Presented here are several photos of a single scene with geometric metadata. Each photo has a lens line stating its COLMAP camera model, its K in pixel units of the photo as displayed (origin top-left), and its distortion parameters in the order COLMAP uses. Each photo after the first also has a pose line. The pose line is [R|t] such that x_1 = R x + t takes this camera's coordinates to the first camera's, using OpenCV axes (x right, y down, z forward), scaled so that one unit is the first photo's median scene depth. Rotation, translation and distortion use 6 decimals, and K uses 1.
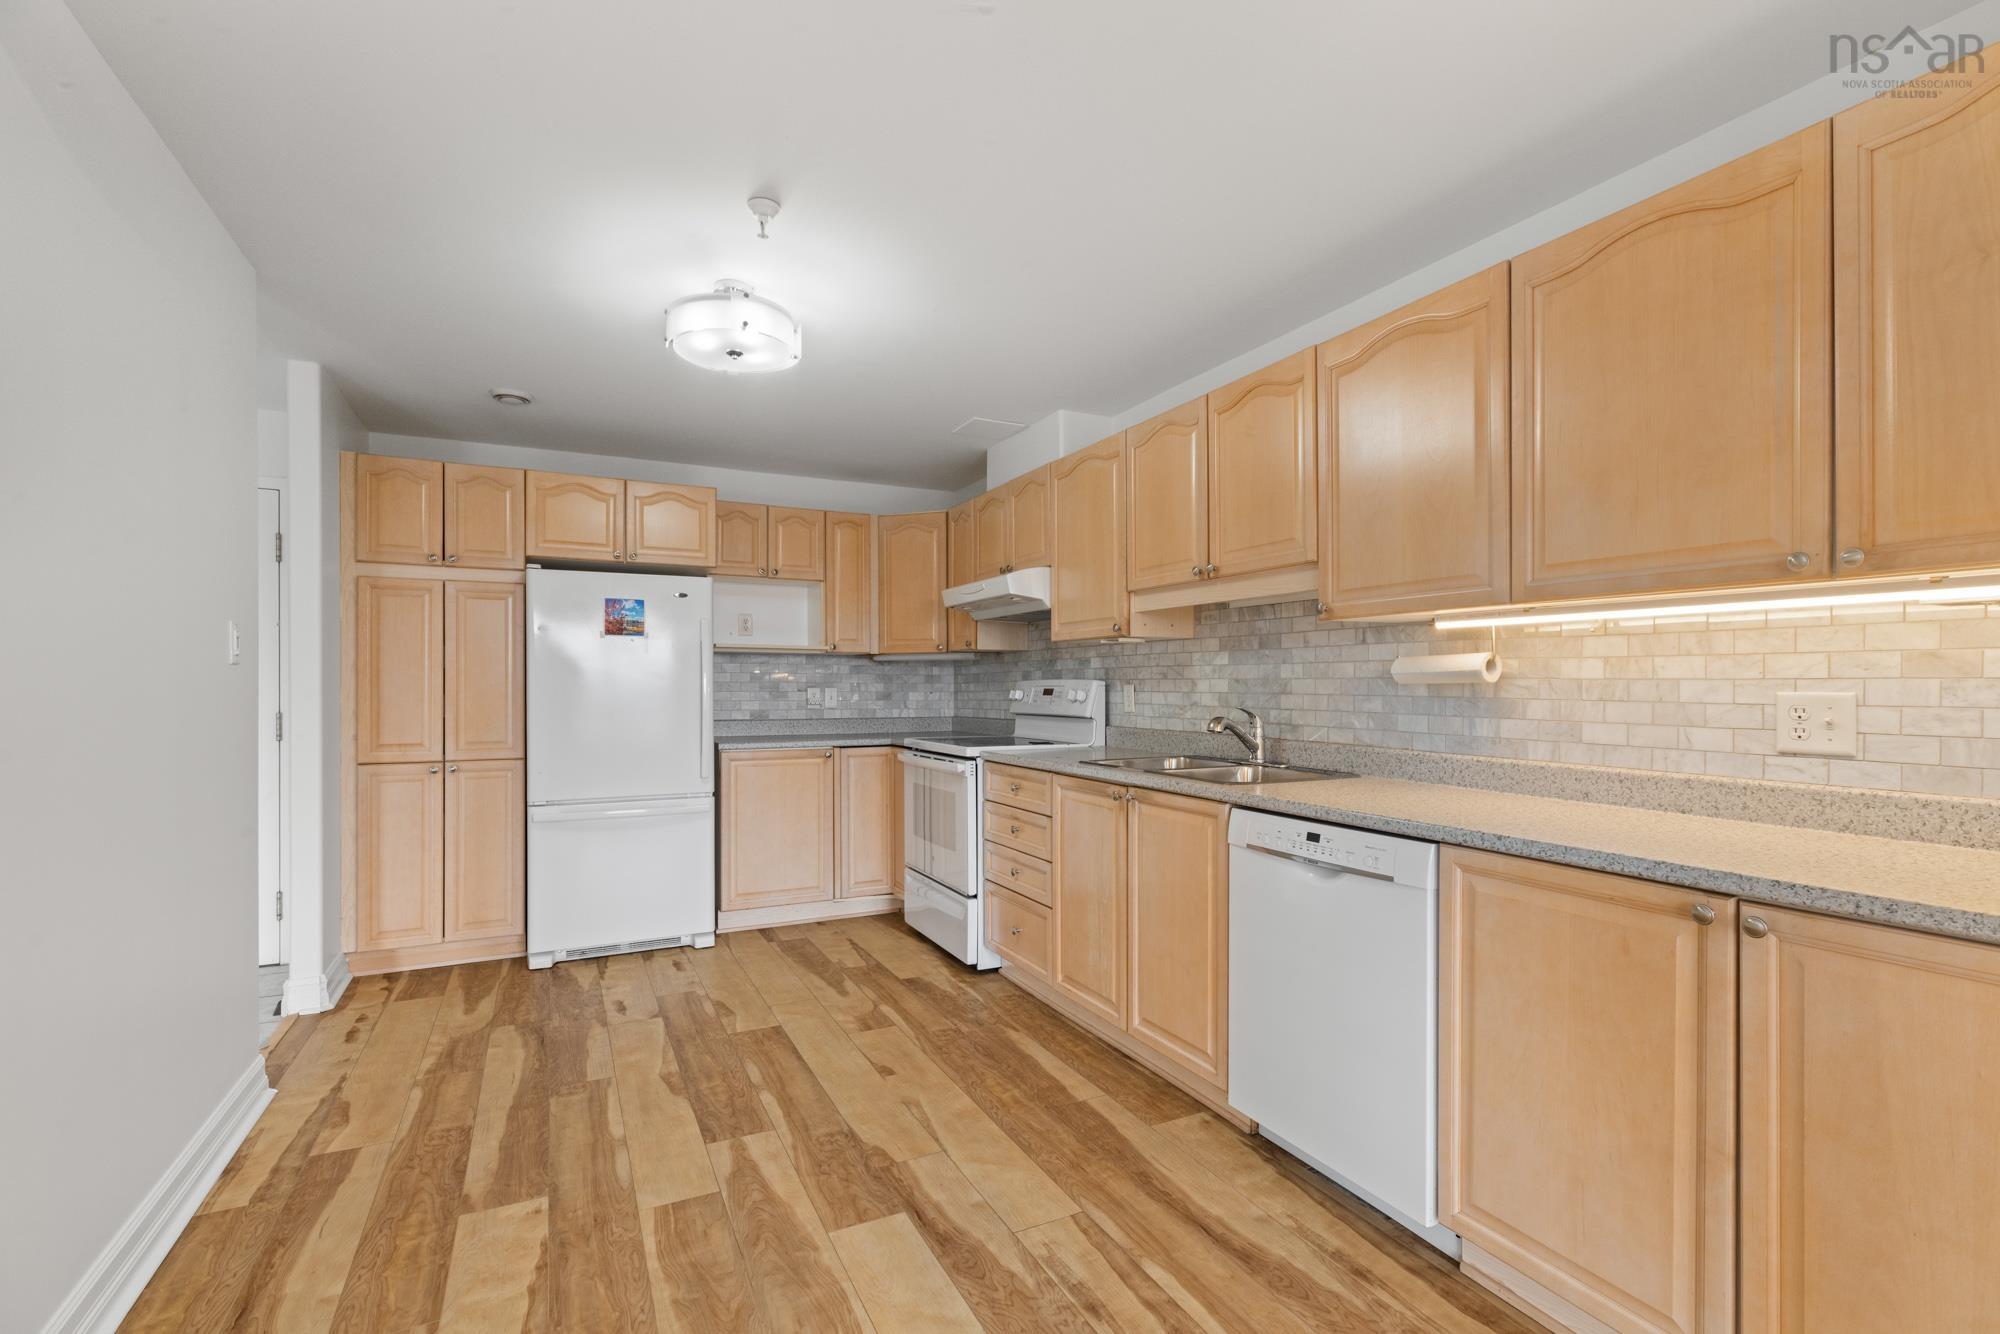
lens RADIAL K [[898.0, 0, 994.3], [0, 898.0, 678.0], [0, 0, 1]] dist [0.001097, -0.000008]
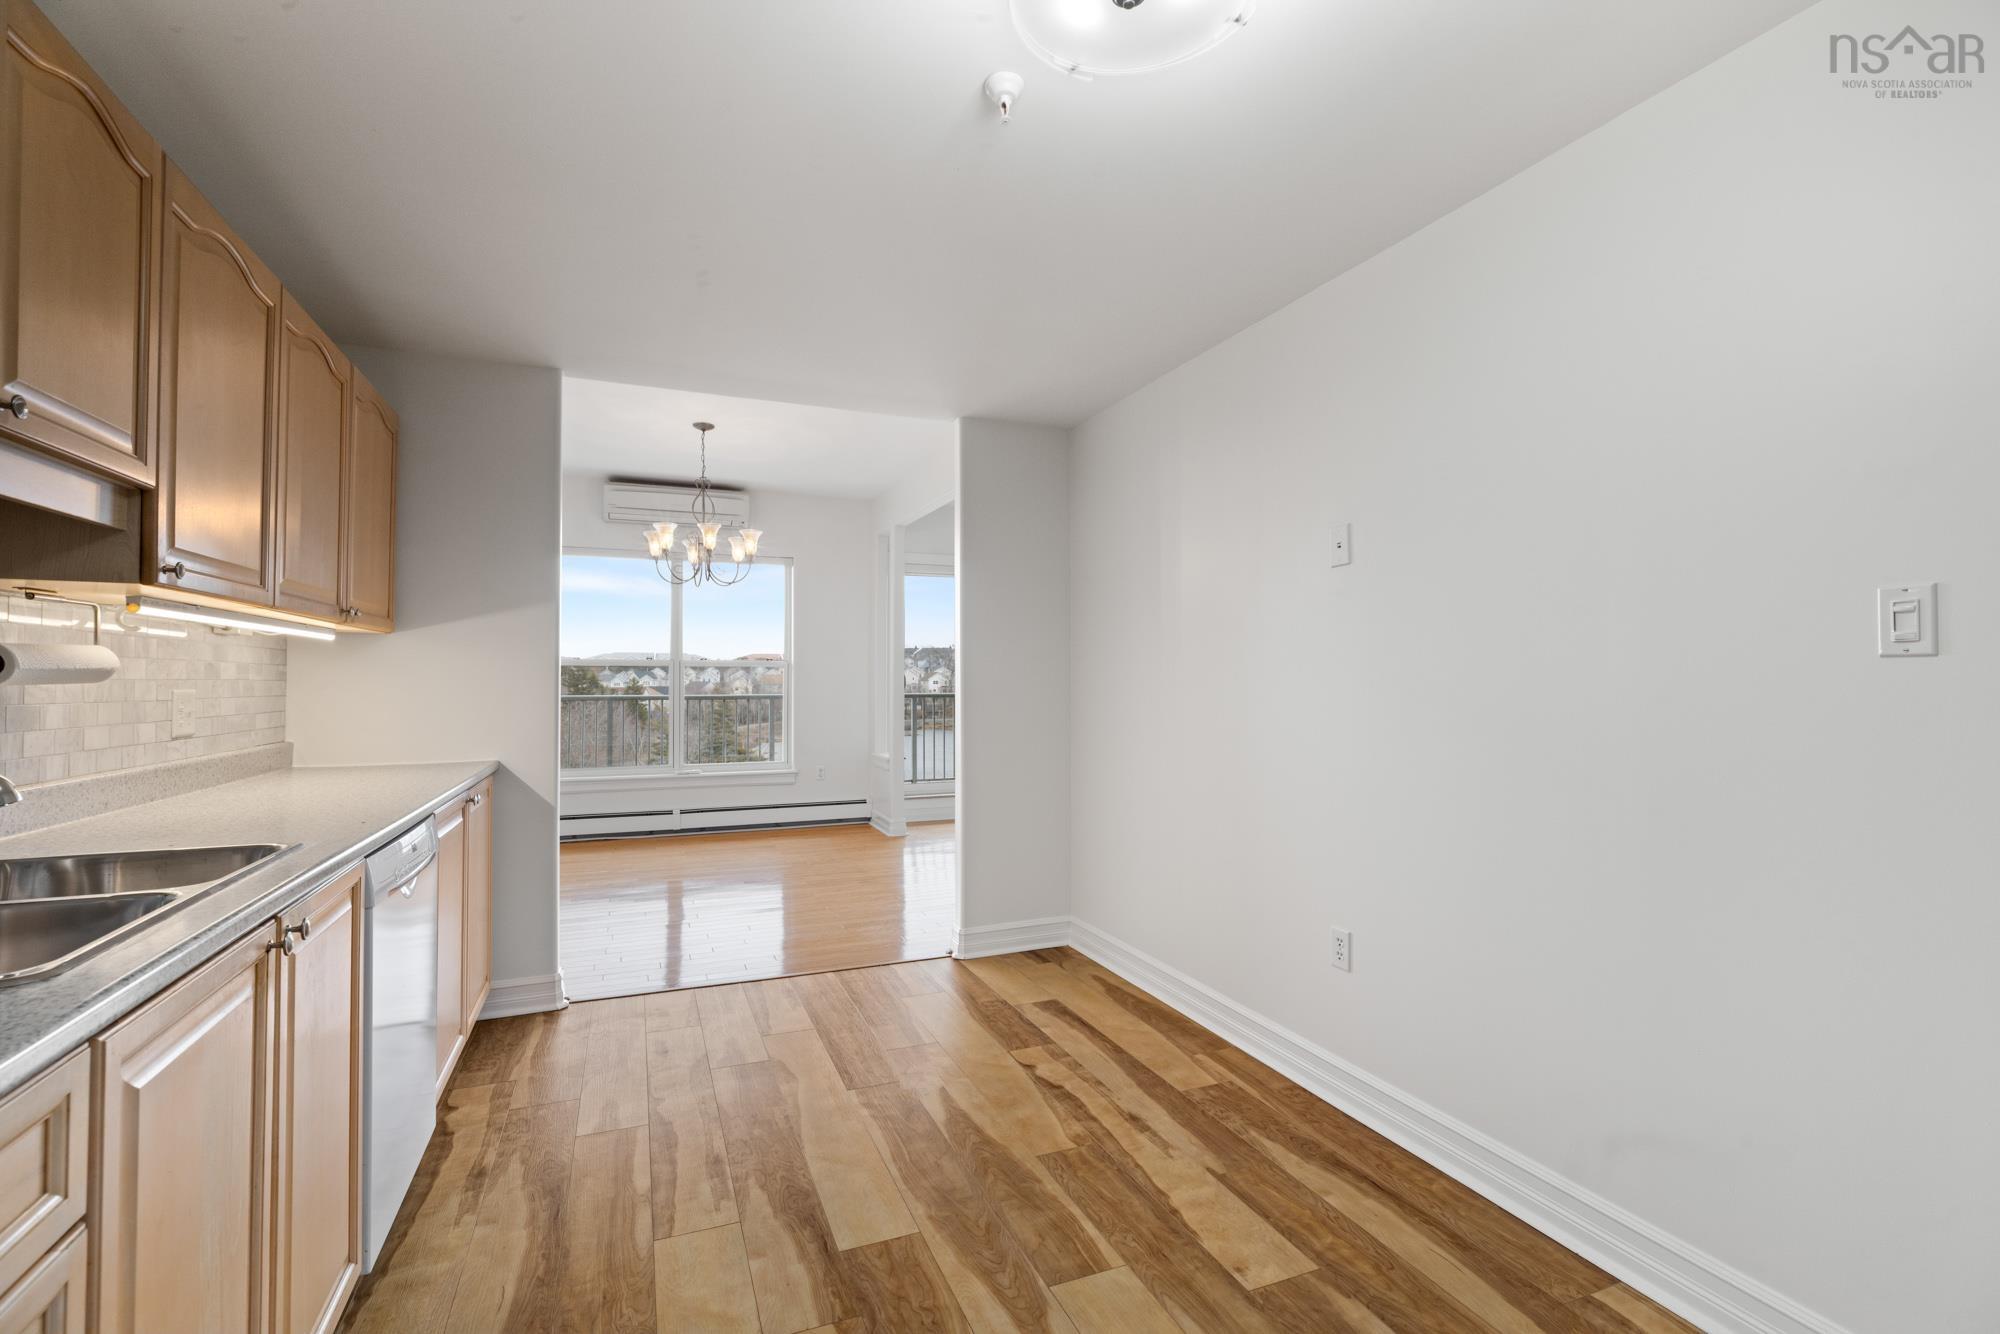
lens RADIAL K [[898.0, 0, 994.3], [0, 898.0, 678.0], [0, 0, 1]] dist [0.001097, -0.000008]
pose [[-0.997339, -0.001535, 0.072886, -0.221476], [-0.002111, 0.999967, -0.007819, 0.003790], [-0.072872, -0.007952, -0.997310, 1.300687]]
